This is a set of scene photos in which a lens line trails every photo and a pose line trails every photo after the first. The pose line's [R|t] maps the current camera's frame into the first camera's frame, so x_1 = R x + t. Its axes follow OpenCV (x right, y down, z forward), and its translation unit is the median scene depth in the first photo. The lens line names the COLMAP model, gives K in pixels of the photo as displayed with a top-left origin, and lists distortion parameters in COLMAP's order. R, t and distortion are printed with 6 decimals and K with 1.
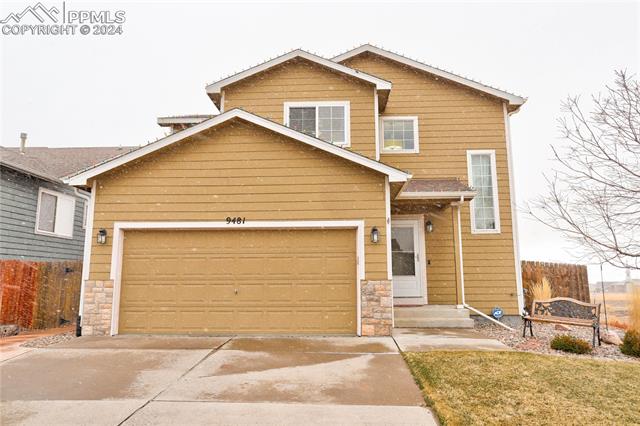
lens RADIAL K [[438.3, 0, 320.0], [0, 438.3, 213.0], [0, 0, 1]] dist [-0.007227, 0.000517]
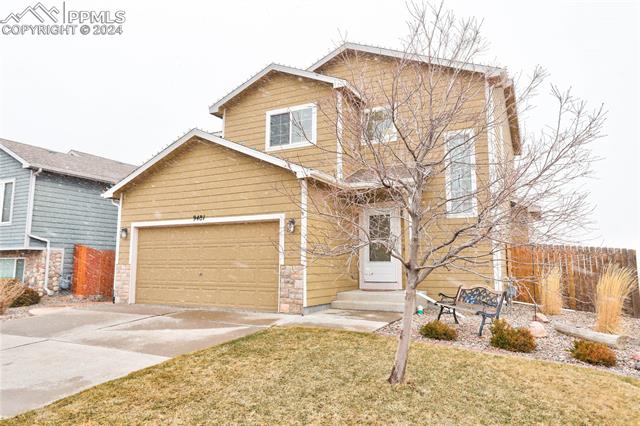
lens RADIAL K [[438.3, 0, 320.0], [0, 438.3, 213.0], [0, 0, 1]] dist [-0.007227, 0.000517]
pose [[0.907476, -0.044852, -0.417703, 0.654409], [0.059537, 0.997980, 0.022184, -0.004009], [0.415864, -0.045000, 0.908313, -0.003064]]
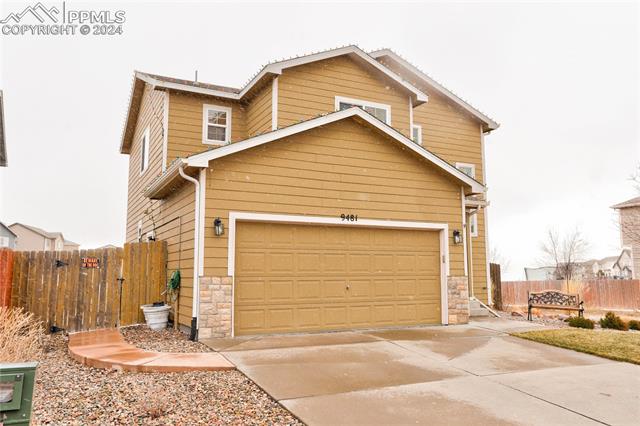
lens RADIAL K [[517.9, 0, 320.0], [0, 517.9, 213.0], [0, 0, 1]] dist [0.005176, 0.004083]
pose [[0.871388, 0.059136, 0.487017, -0.834240], [-0.074214, 0.997174, 0.011705, -0.002348], [-0.484948, -0.046343, 0.873314, -0.011508]]
